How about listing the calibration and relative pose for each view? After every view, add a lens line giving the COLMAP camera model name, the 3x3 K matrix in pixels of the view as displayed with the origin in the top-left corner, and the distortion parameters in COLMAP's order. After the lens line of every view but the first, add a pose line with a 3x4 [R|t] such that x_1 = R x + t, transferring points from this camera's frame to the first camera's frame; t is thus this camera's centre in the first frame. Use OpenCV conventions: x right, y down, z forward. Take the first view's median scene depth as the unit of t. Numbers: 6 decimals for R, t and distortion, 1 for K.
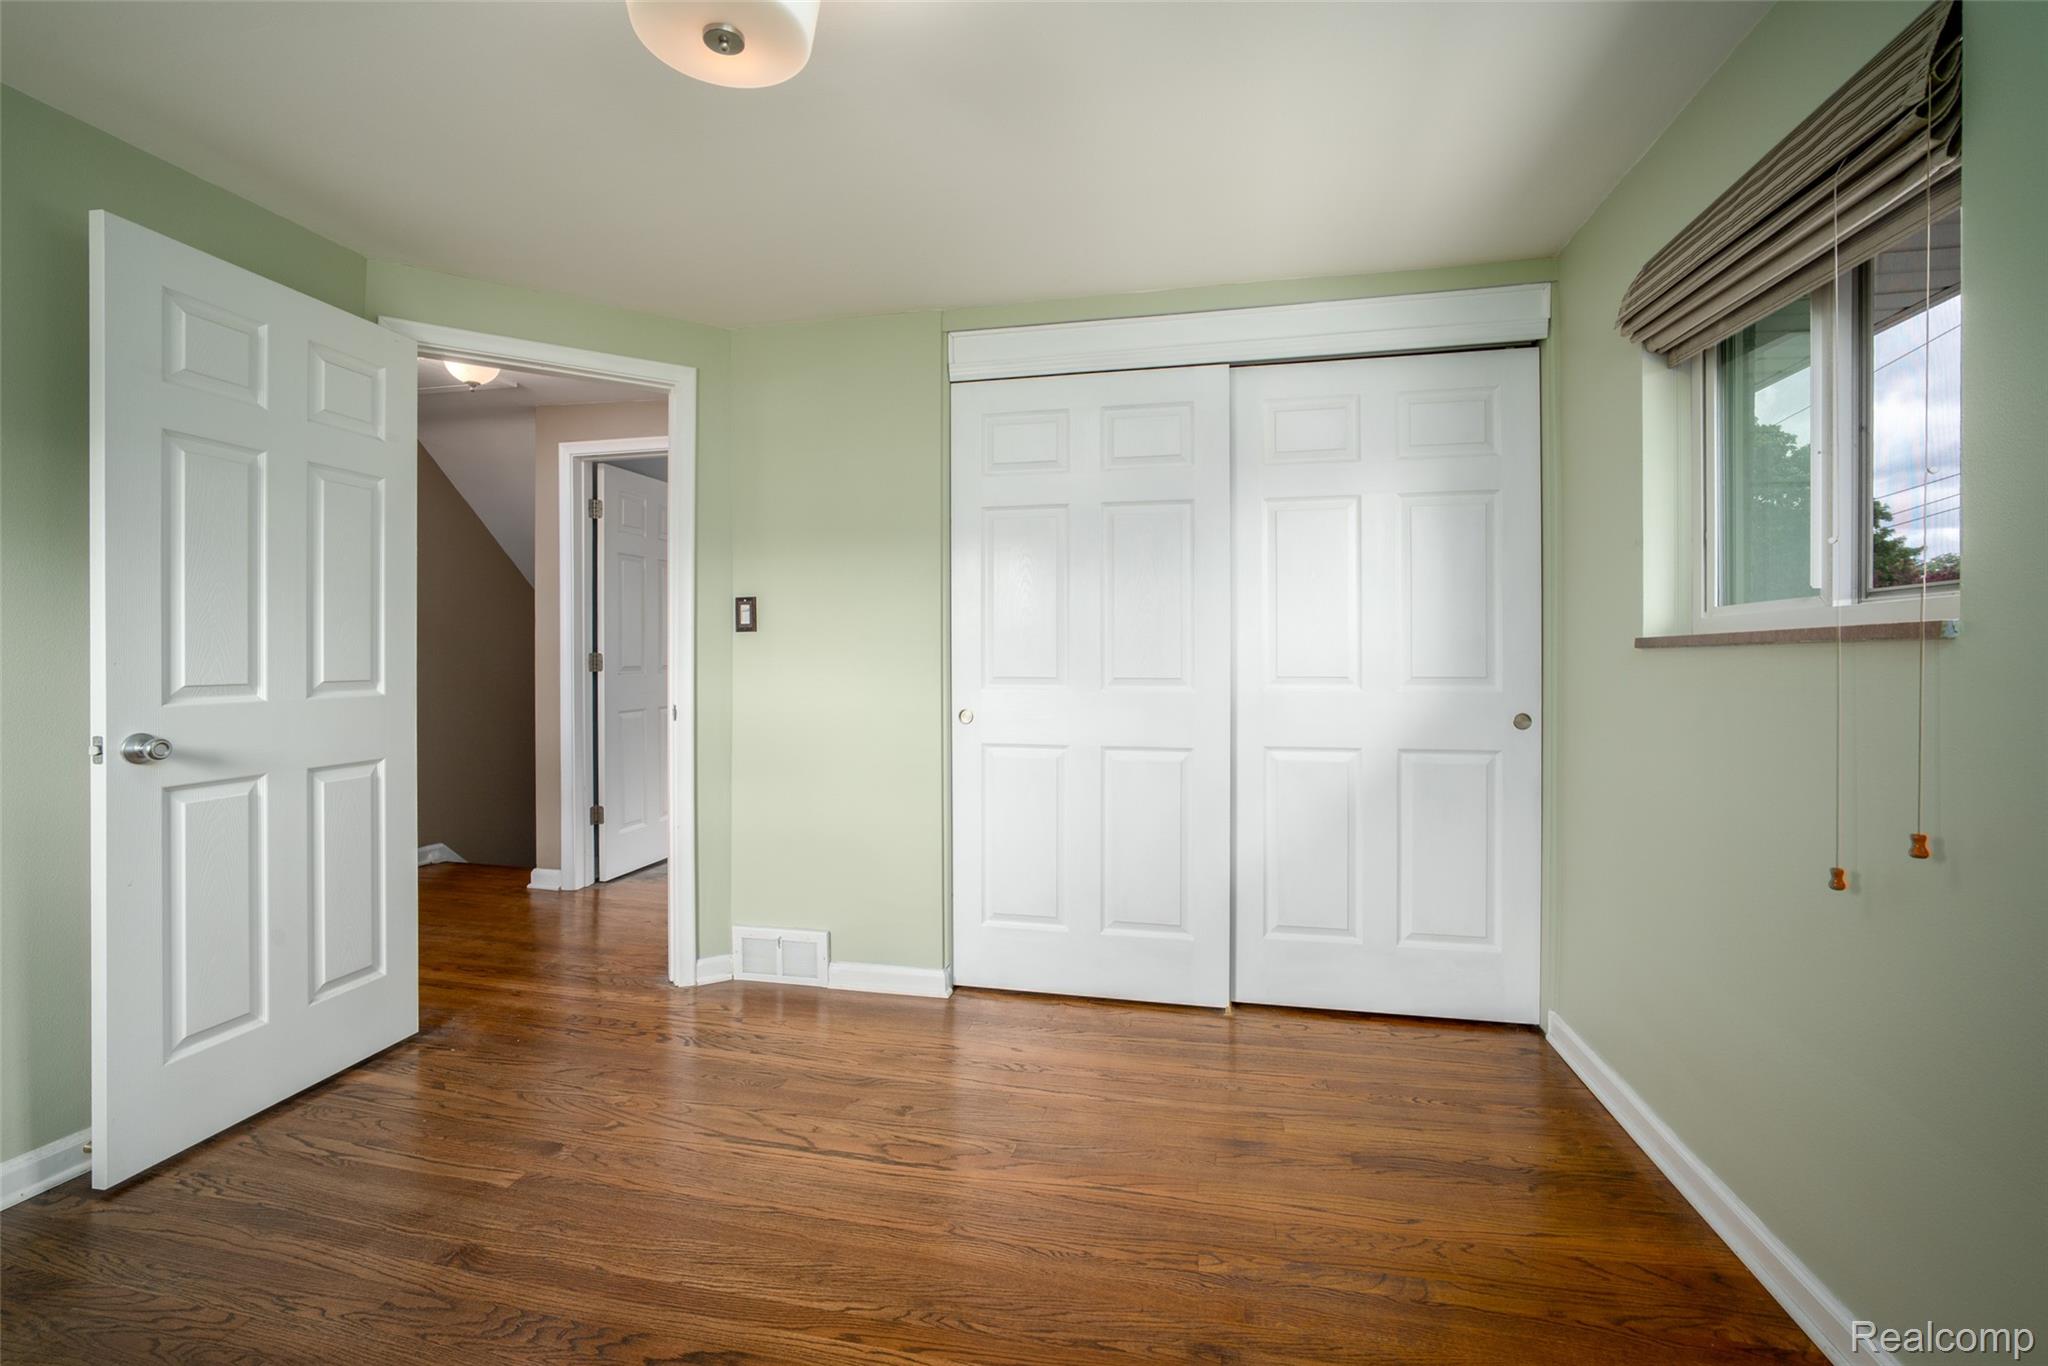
lens RADIAL K [[852.6, 0, 1024.1], [0, 852.6, 669.2], [0, 0, 1]] dist [-0.010713, 0.000584]
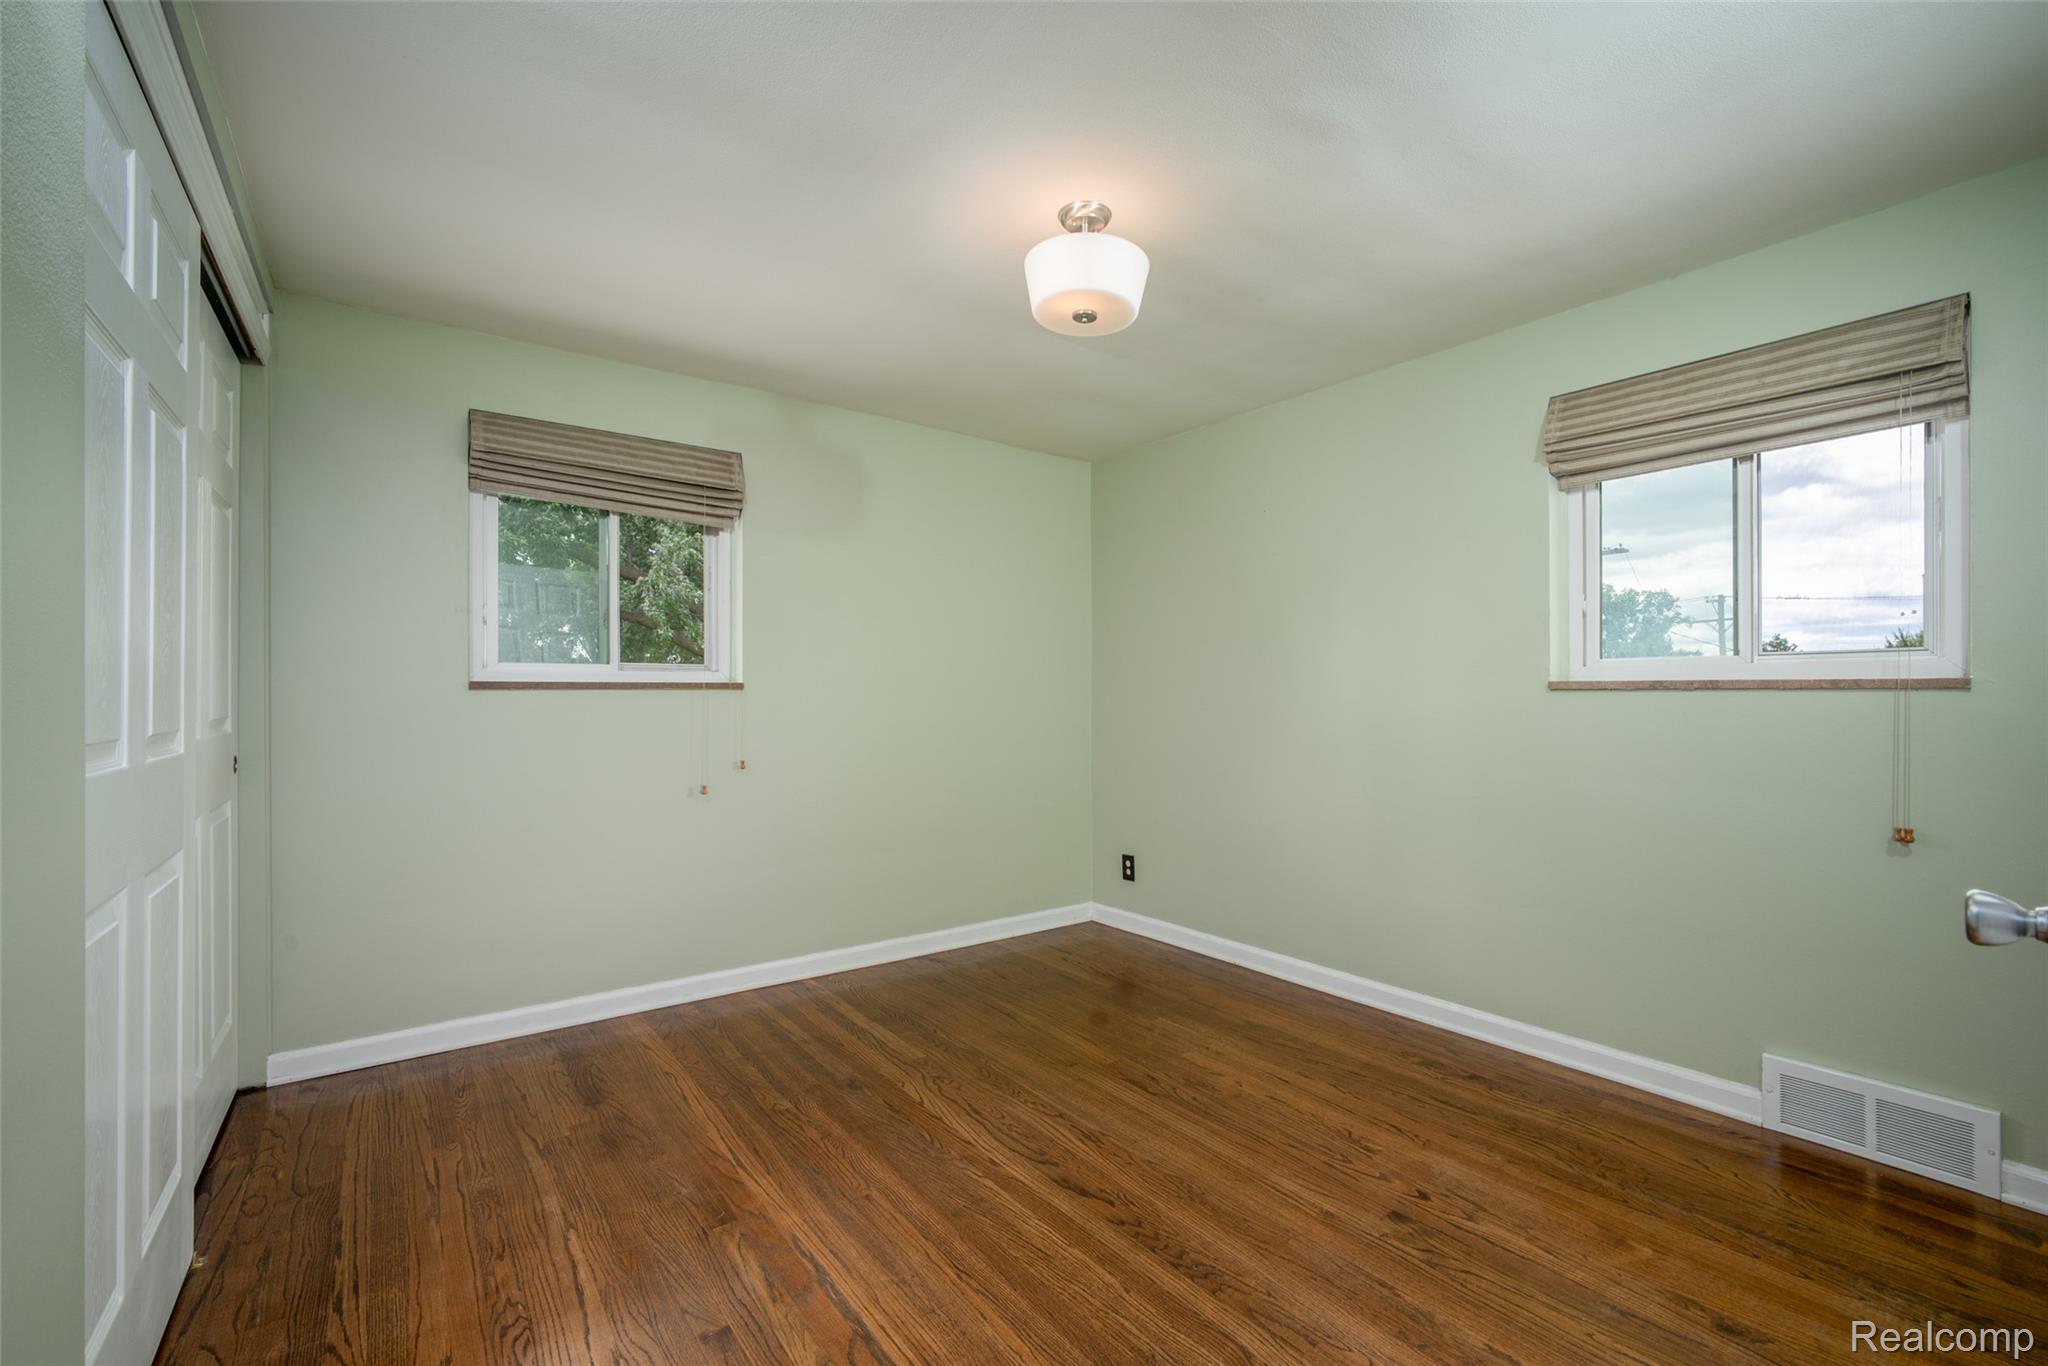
lens RADIAL K [[852.6, 0, 1024.1], [0, 852.6, 669.2], [0, 0, 1]] dist [-0.010713, 0.000584]
pose [[-0.750257, 0.022227, 0.660772, -1.064584], [0.004476, 0.999583, -0.028542, -0.015432], [-0.661131, -0.018456, -0.750044, 1.798796]]
